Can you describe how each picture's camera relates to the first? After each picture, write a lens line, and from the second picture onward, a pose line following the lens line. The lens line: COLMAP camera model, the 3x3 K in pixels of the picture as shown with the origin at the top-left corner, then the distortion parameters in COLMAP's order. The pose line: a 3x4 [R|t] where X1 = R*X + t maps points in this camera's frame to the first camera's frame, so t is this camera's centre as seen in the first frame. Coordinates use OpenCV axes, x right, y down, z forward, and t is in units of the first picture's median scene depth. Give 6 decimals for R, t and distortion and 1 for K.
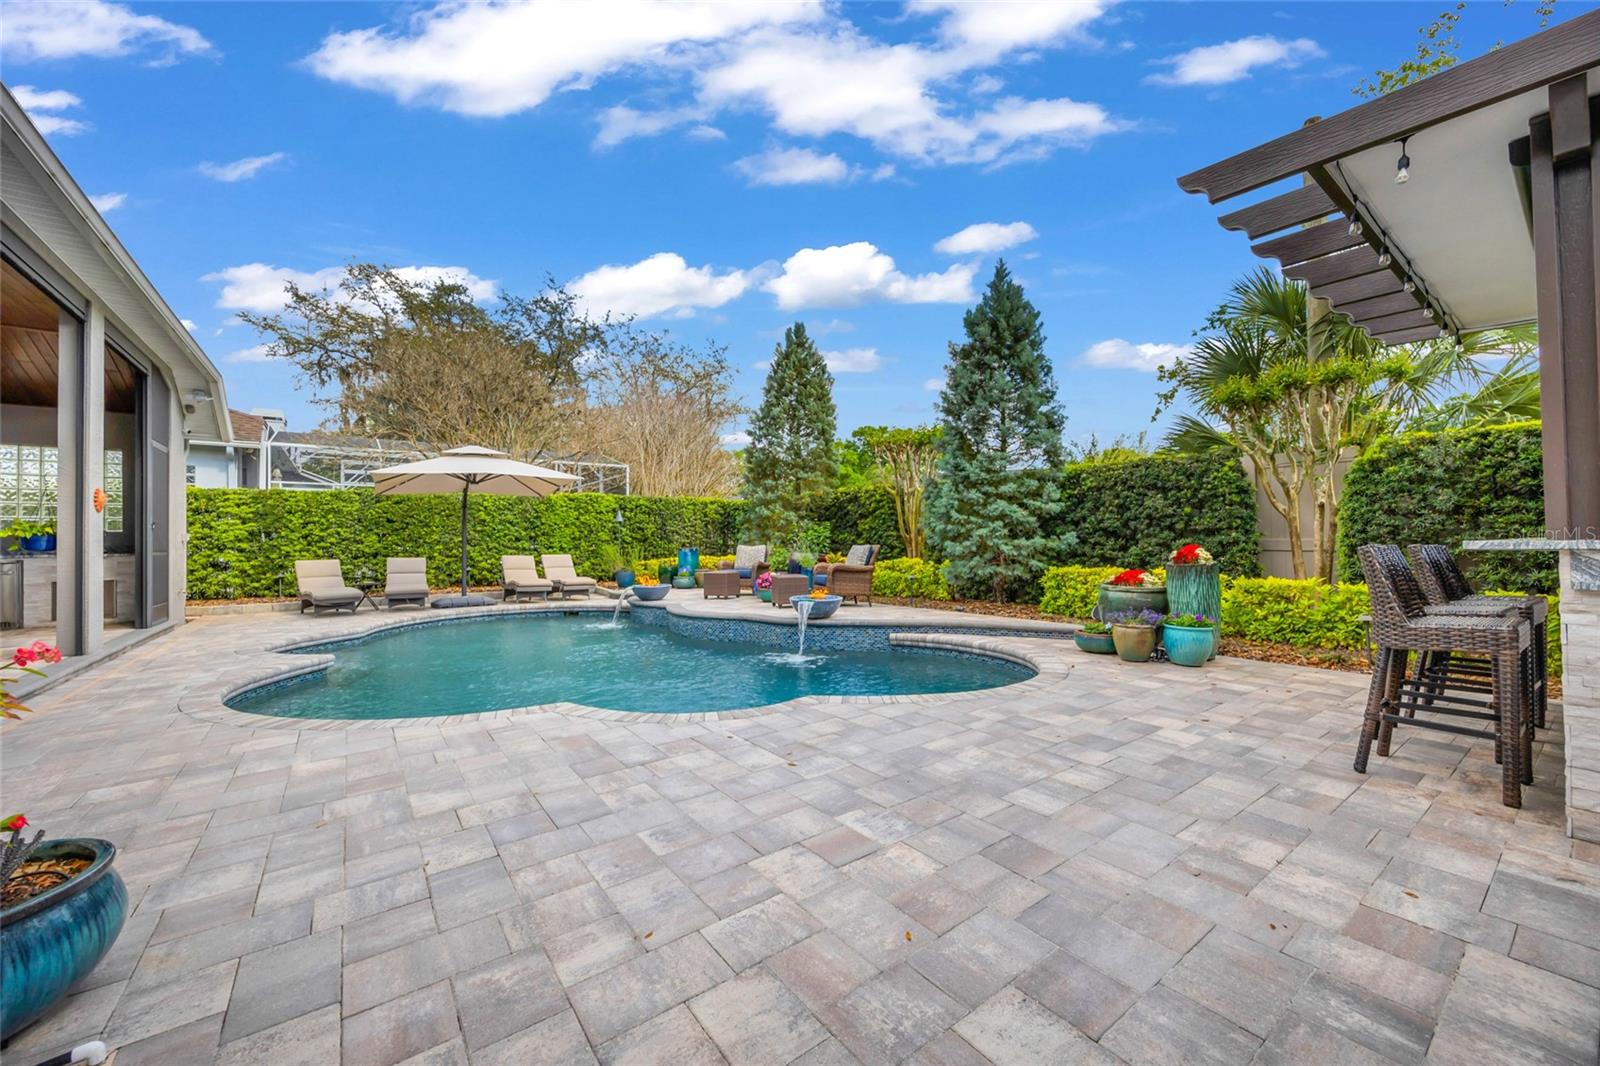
lens RADIAL K [[624.2, 0, 804.0], [0, 624.2, 531.8], [0, 0, 1]] dist [-0.000486, 0.000037]
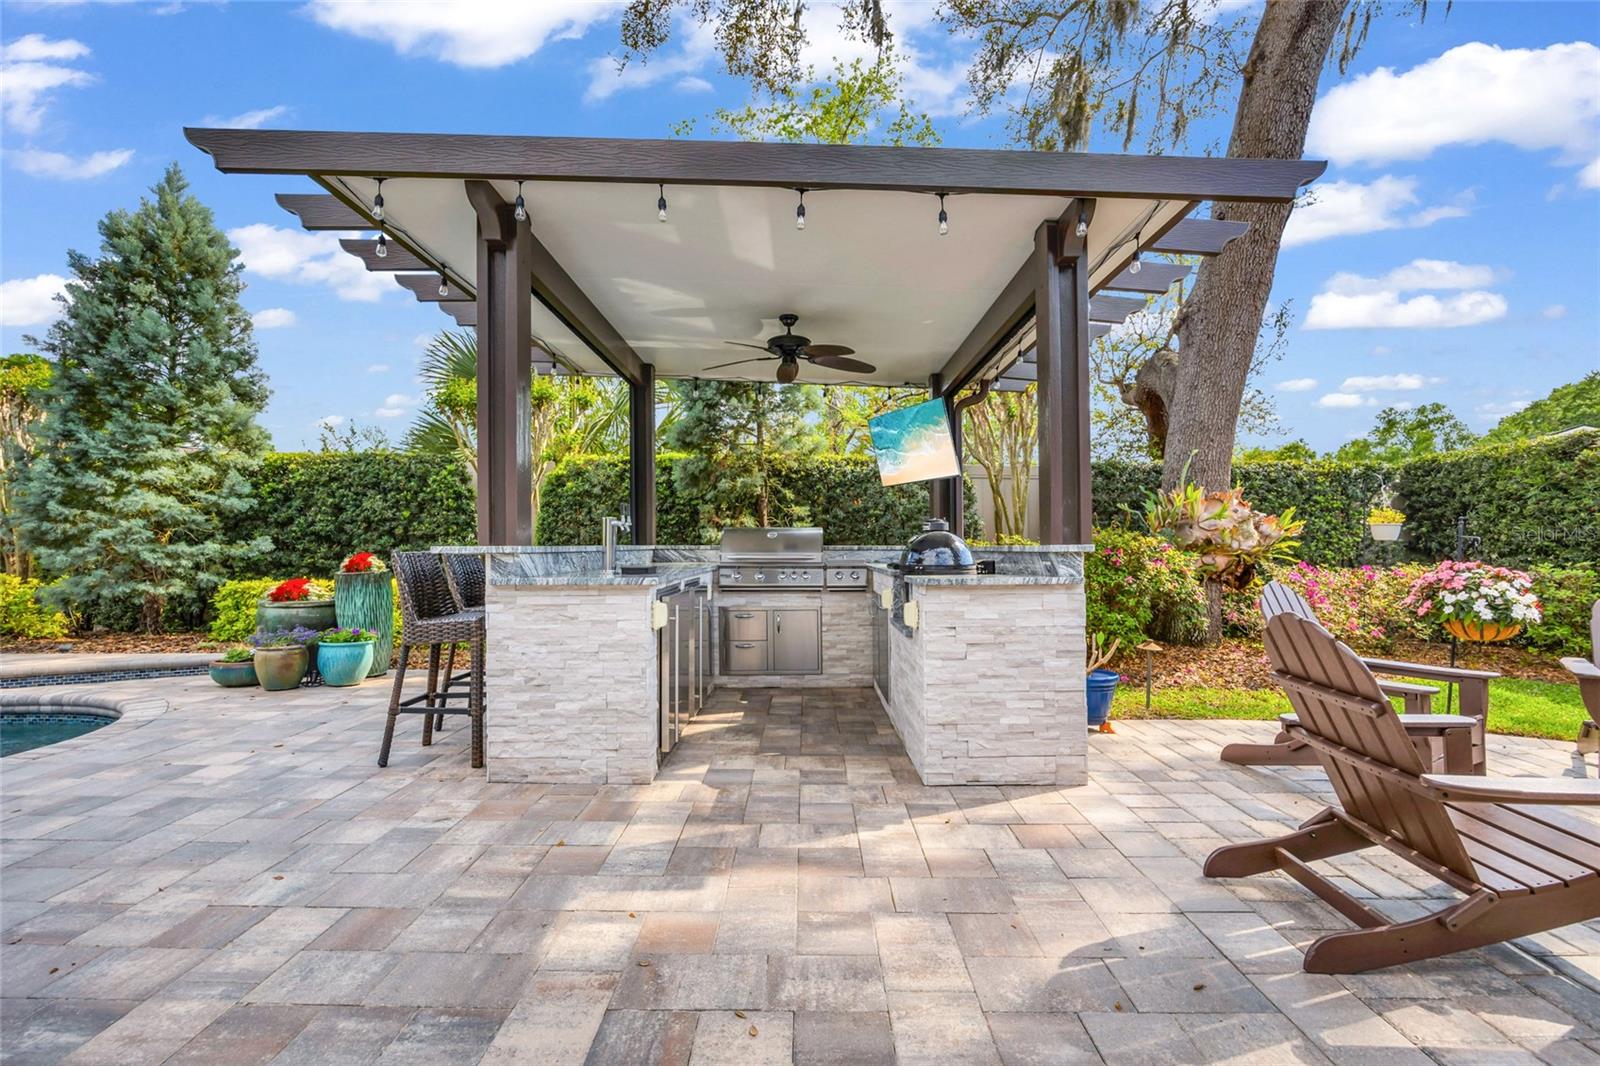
lens RADIAL K [[725.5, 0, 798.1], [0, 725.5, 534.2], [0, 0, 1]] dist [-0.005211, -0.000402]
pose [[0.603685, 0.016978, 0.797042, 0.098948], [-0.013128, 0.999849, -0.011355, -0.000517], [-0.797115, -0.003609, 0.603817, -0.086549]]
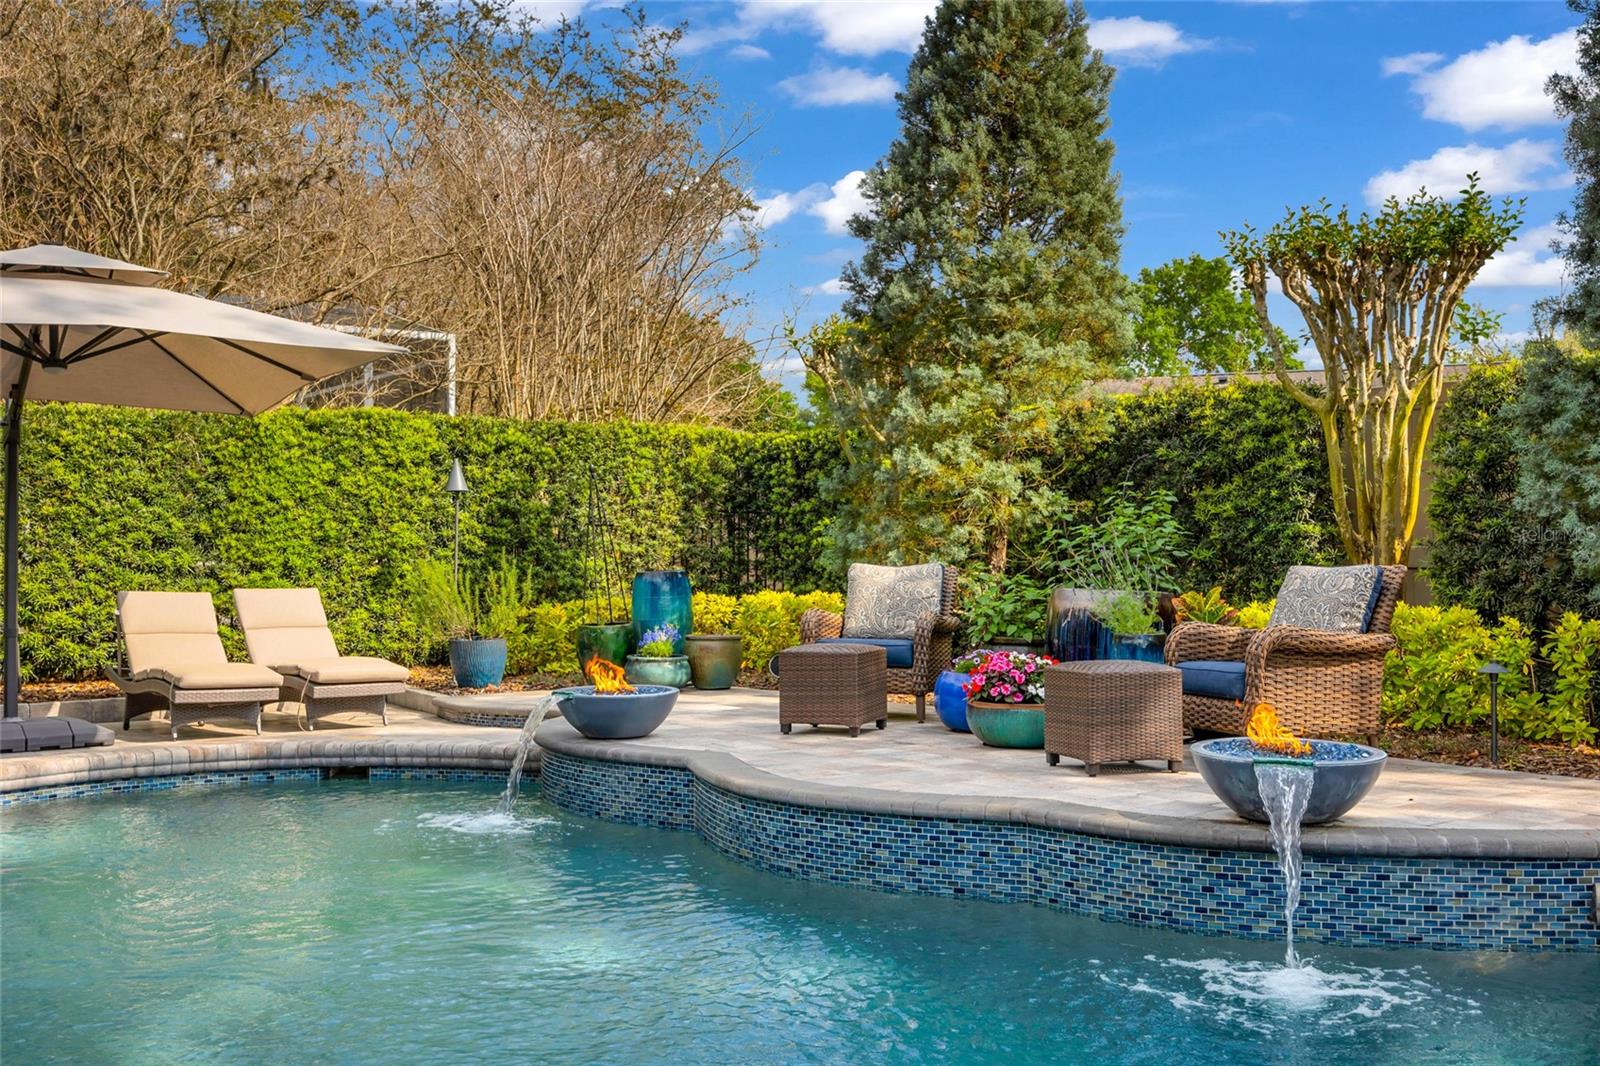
lens RADIAL K [[1543.6, 0, 801.2], [0, 1543.6, 536.9], [0, 0, 1]] dist [0.004576, 0.000000]
pose [[0.999965, 0.004516, 0.007107, -0.179326], [-0.004558, 0.999972, 0.005898, 0.003810], [-0.007080, -0.005930, 0.999957, 0.249541]]
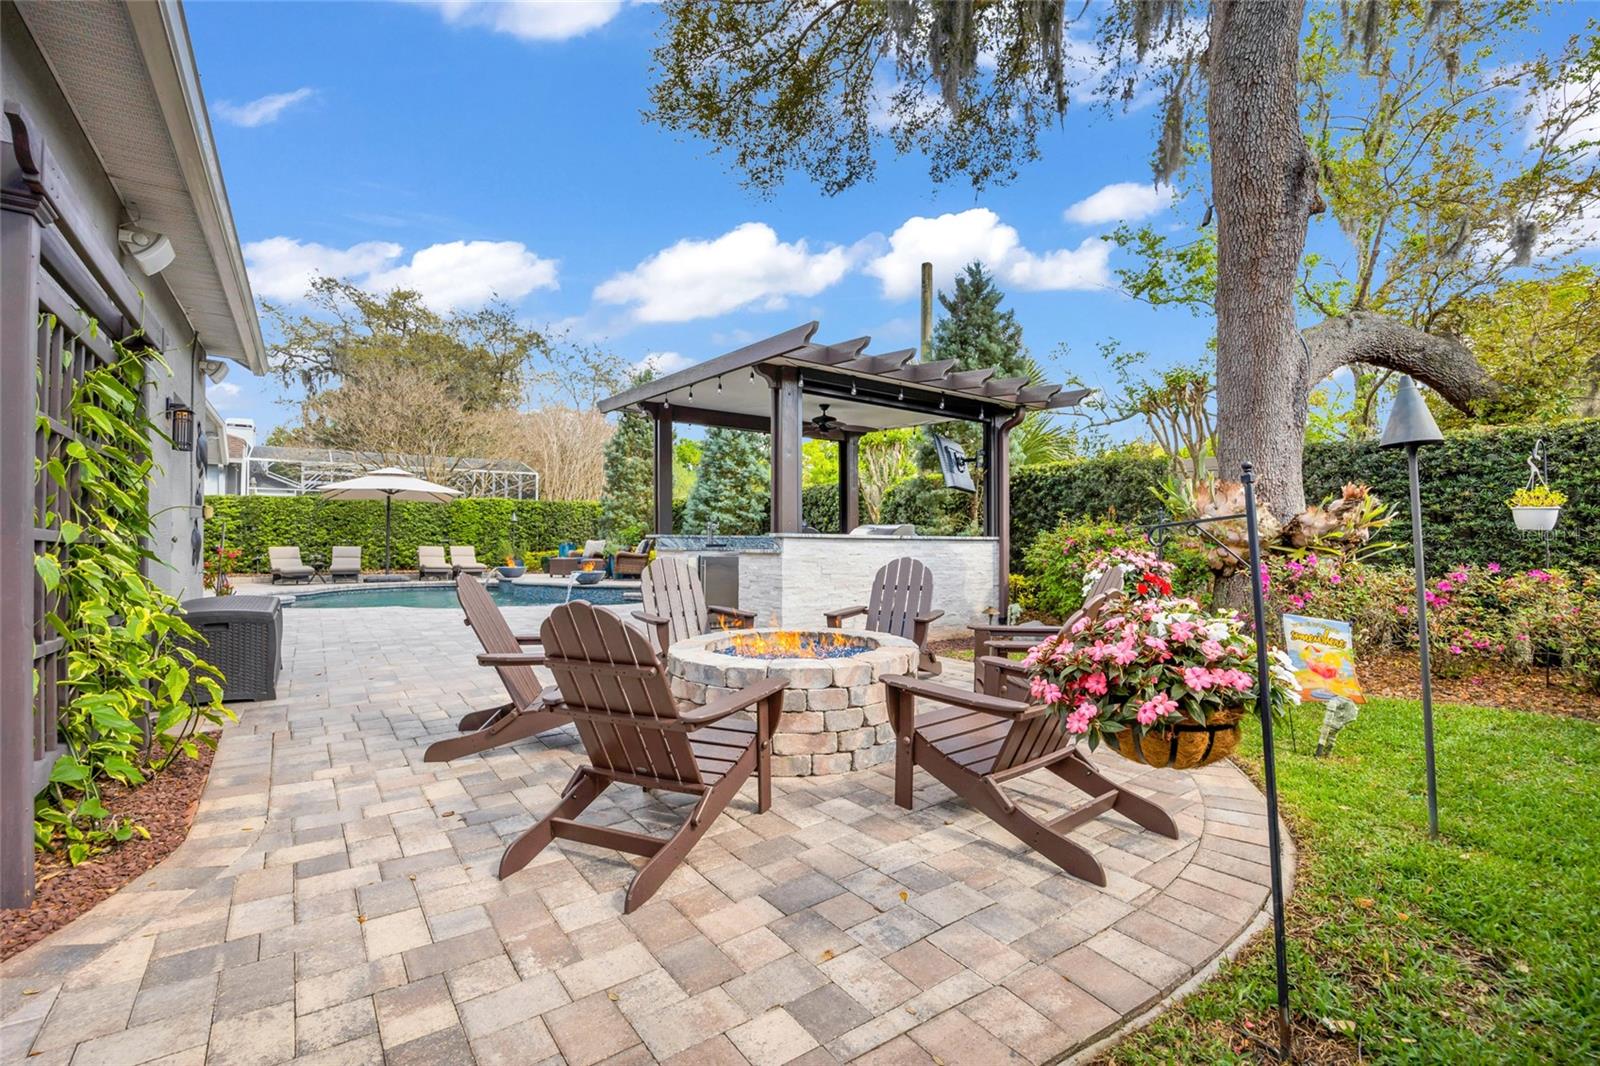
lens RADIAL K [[725.5, 0, 799.8], [0, 725.5, 530.6], [0, 0, 1]] dist [-0.005211, -0.000402]
pose [[0.999281, 0.011466, -0.036150, 0.526410], [-0.011504, 0.999933, -0.000842, -0.003703], [0.036138, 0.001257, 0.999346, -0.701673]]
